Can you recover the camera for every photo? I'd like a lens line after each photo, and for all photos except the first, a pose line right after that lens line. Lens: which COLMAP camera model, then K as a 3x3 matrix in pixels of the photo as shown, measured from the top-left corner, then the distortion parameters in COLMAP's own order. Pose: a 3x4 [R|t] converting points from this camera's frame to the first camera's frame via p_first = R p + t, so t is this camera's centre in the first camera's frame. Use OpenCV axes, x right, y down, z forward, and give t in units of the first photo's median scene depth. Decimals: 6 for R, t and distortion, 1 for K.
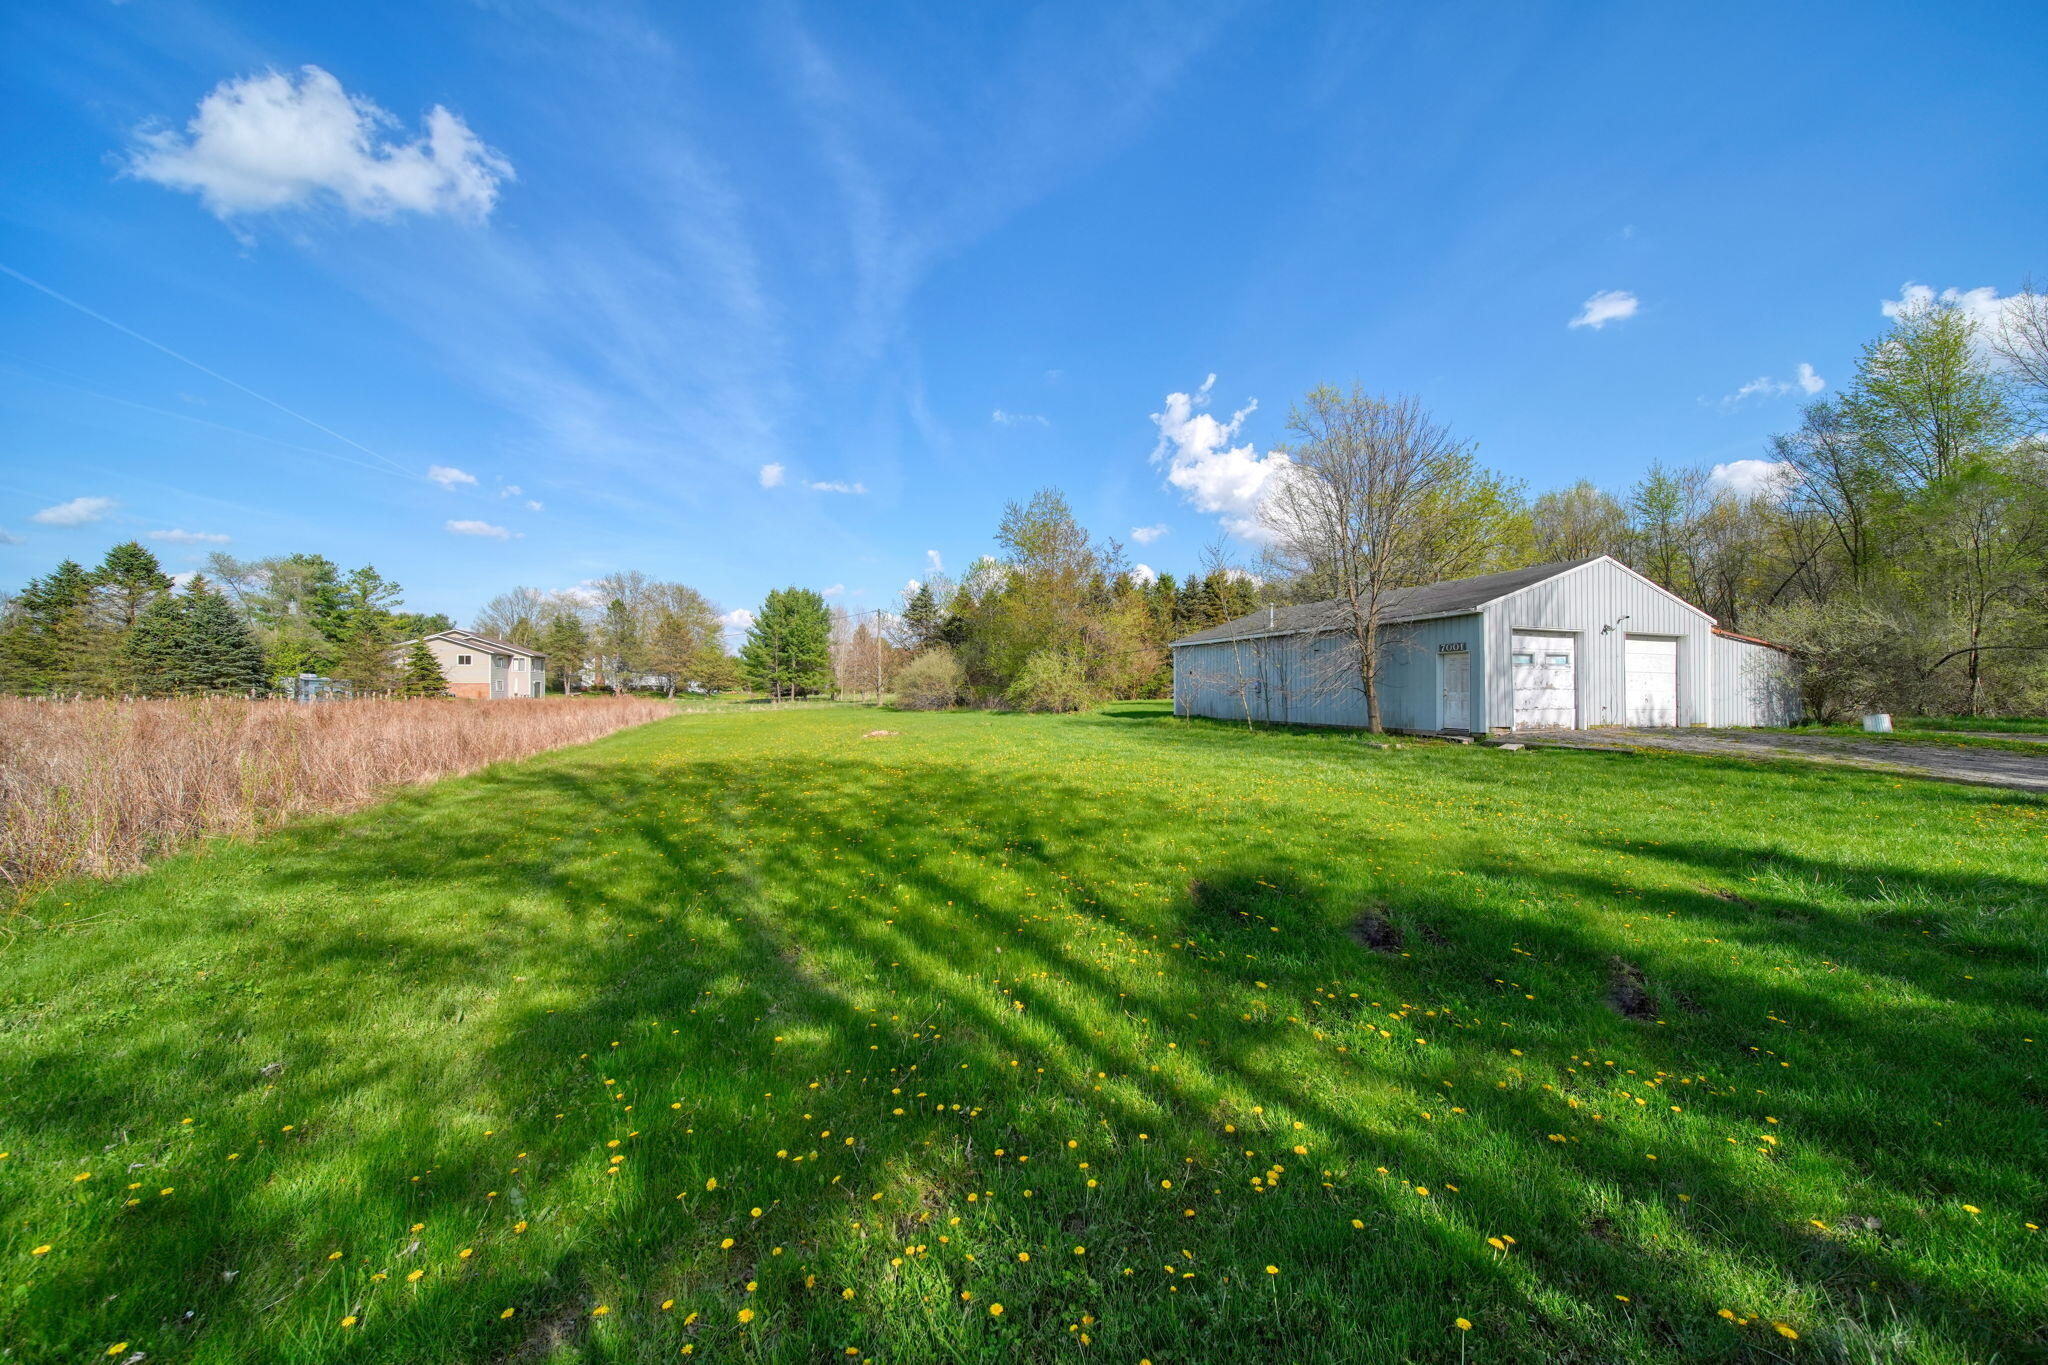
lens RADIAL K [[737.6, 0, 1024.0], [0, 737.6, 682.5], [0, 0, 1]] dist [0.007980, -0.000029]
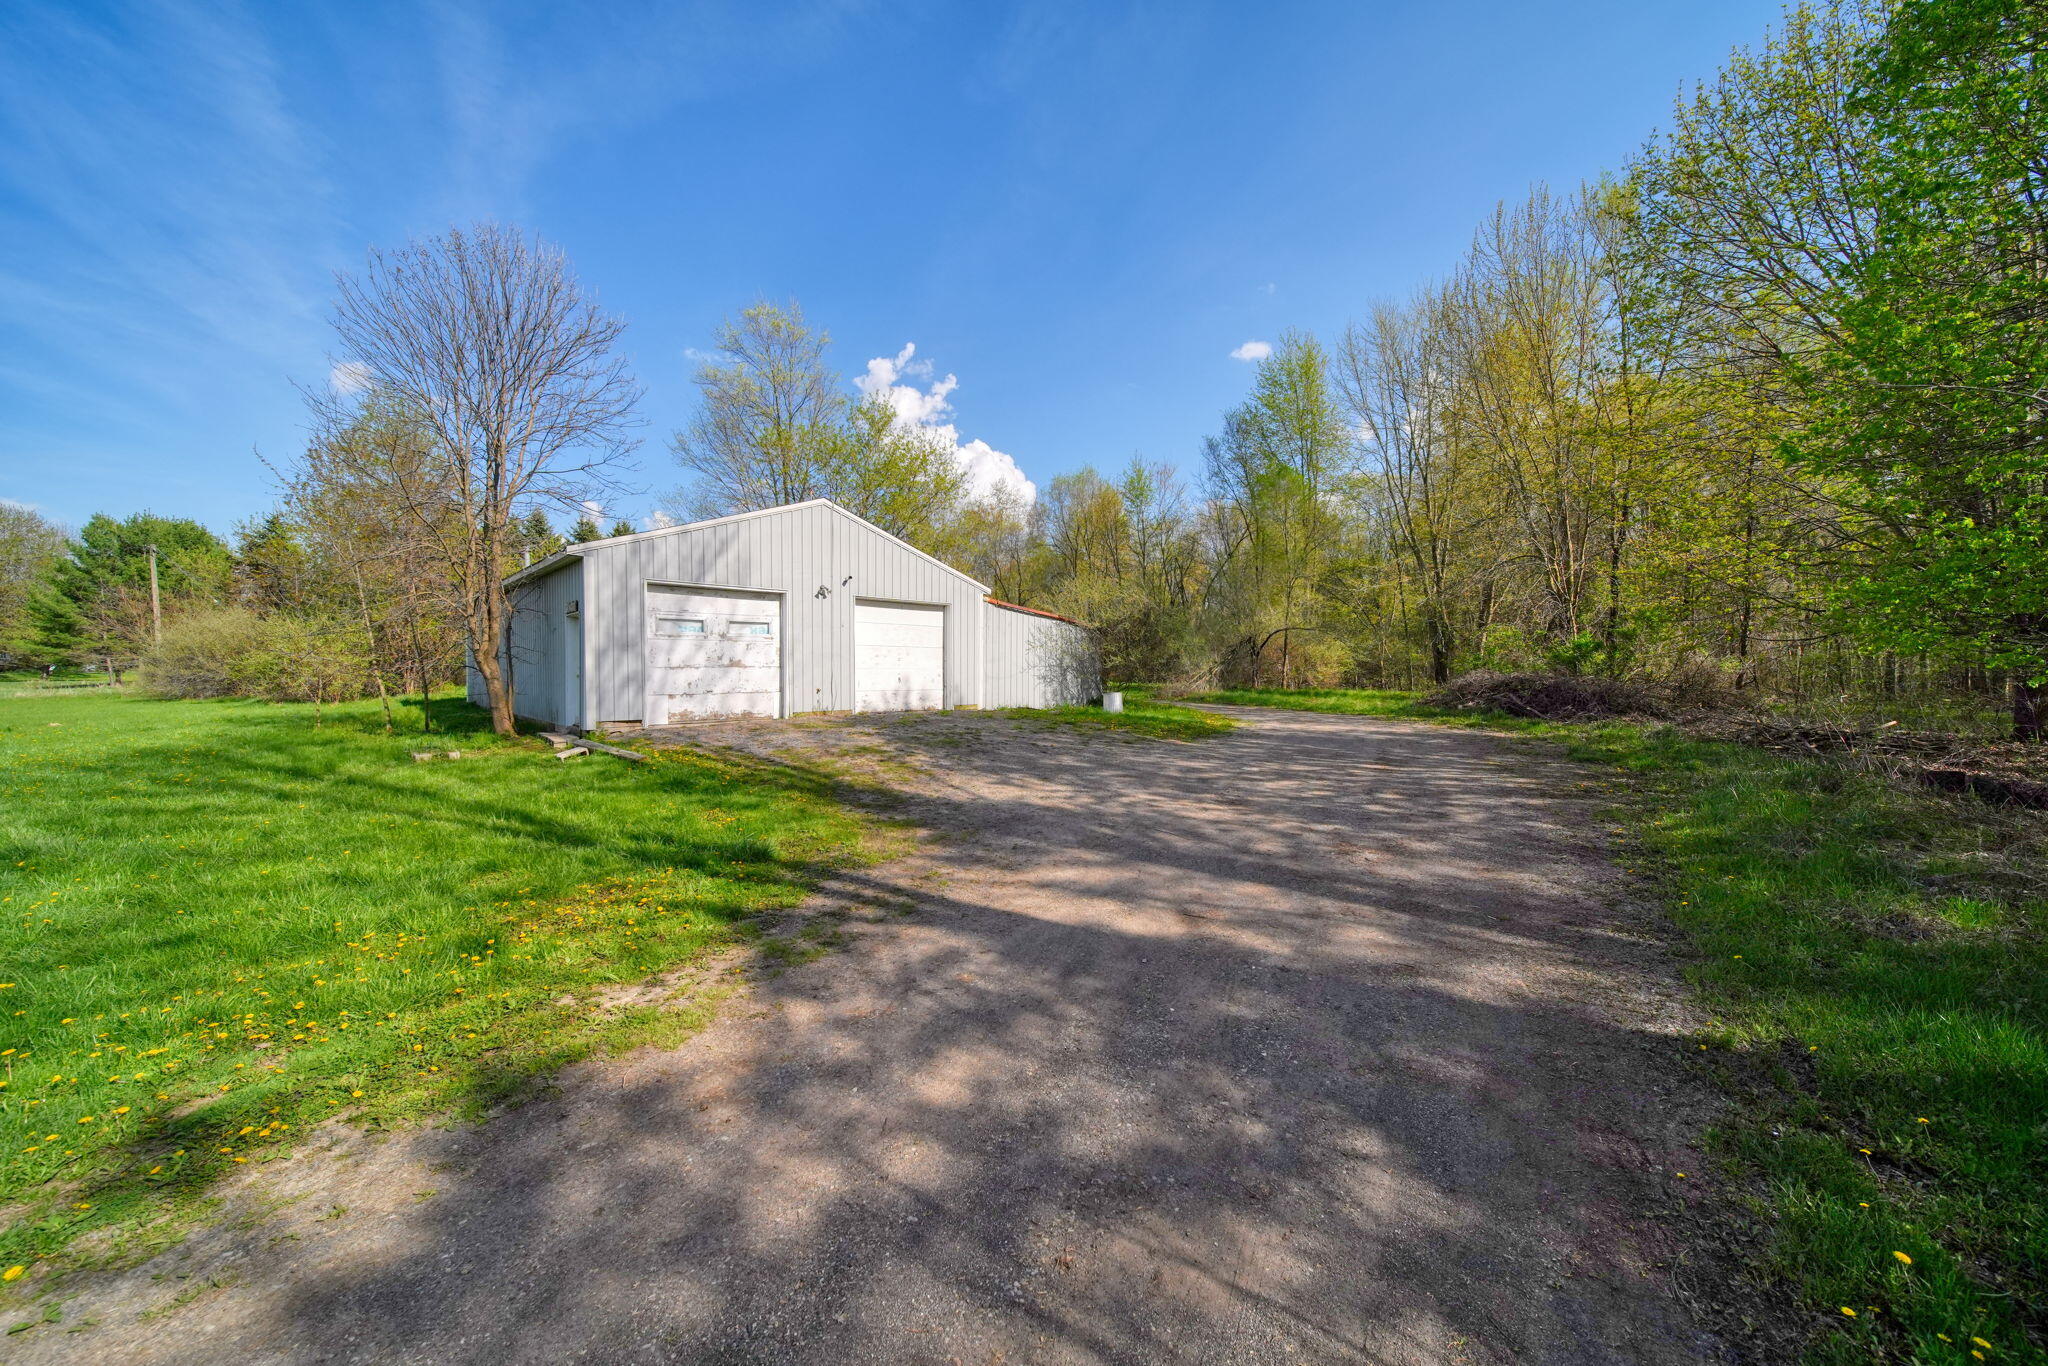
lens RADIAL K [[737.6, 0, 1024.0], [0, 737.6, 683.0], [0, 0, 1]] dist [0.007980, -0.000029]
pose [[0.918530, -0.009191, 0.395244, 0.678471], [-0.007696, 0.999125, 0.041118, -0.008307], [-0.395276, -0.040810, 0.917655, 0.187592]]
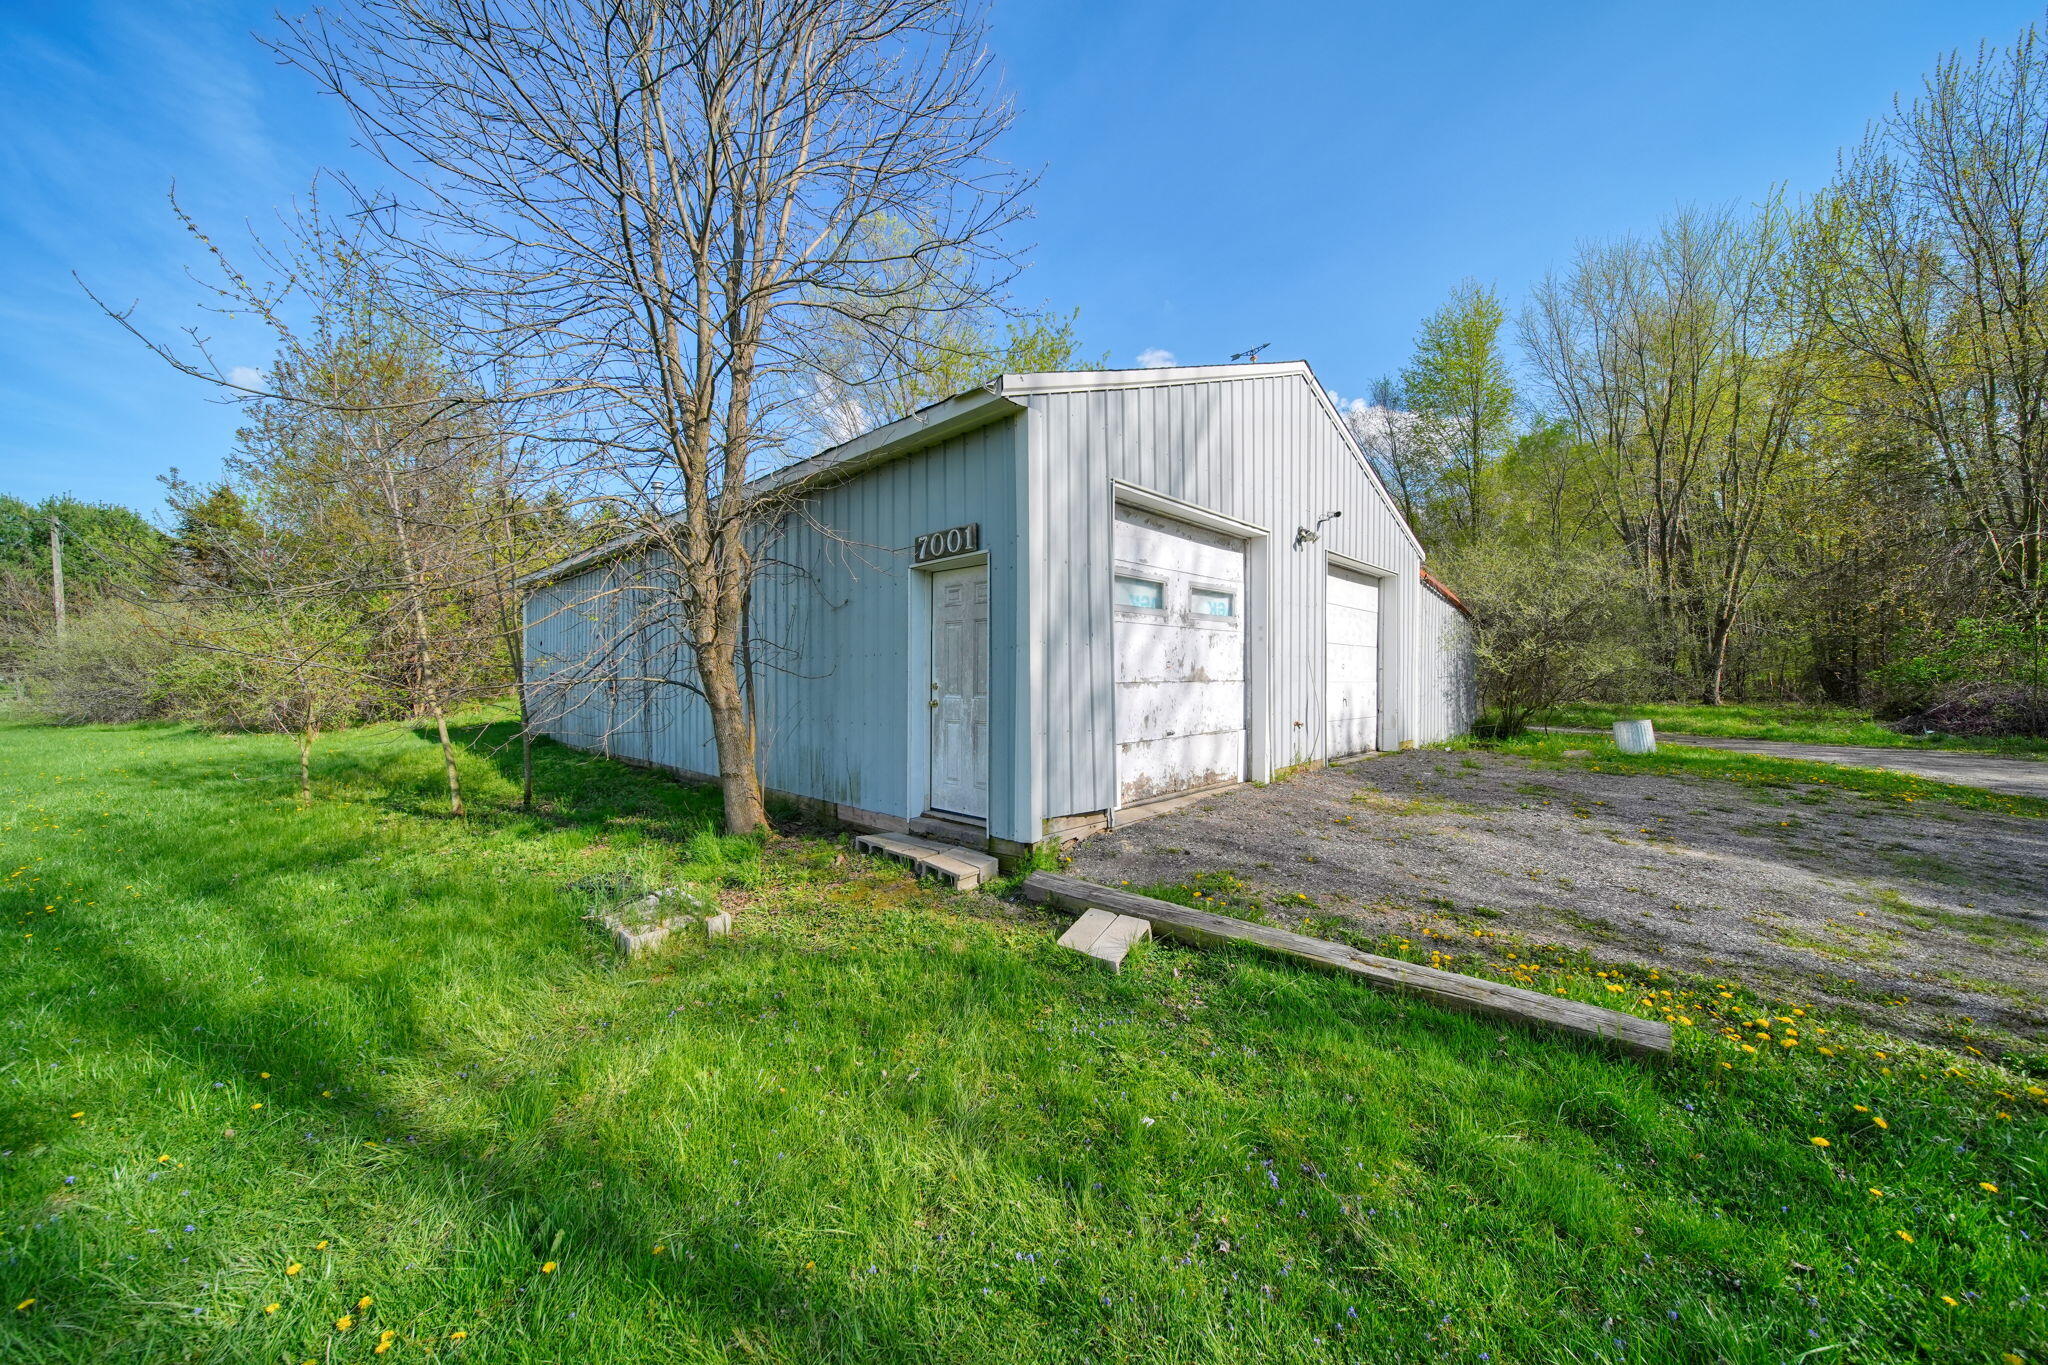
lens RADIAL K [[724.0, 0, 1024.0], [0, 724.0, 682.5], [0, 0, 1]] dist [-0.000199, 0.000117]
pose [[0.898639, -0.005512, 0.438654, 0.469559], [-0.007374, 0.999590, 0.027668, -0.000091], [-0.438627, -0.028099, 0.898230, 0.708489]]
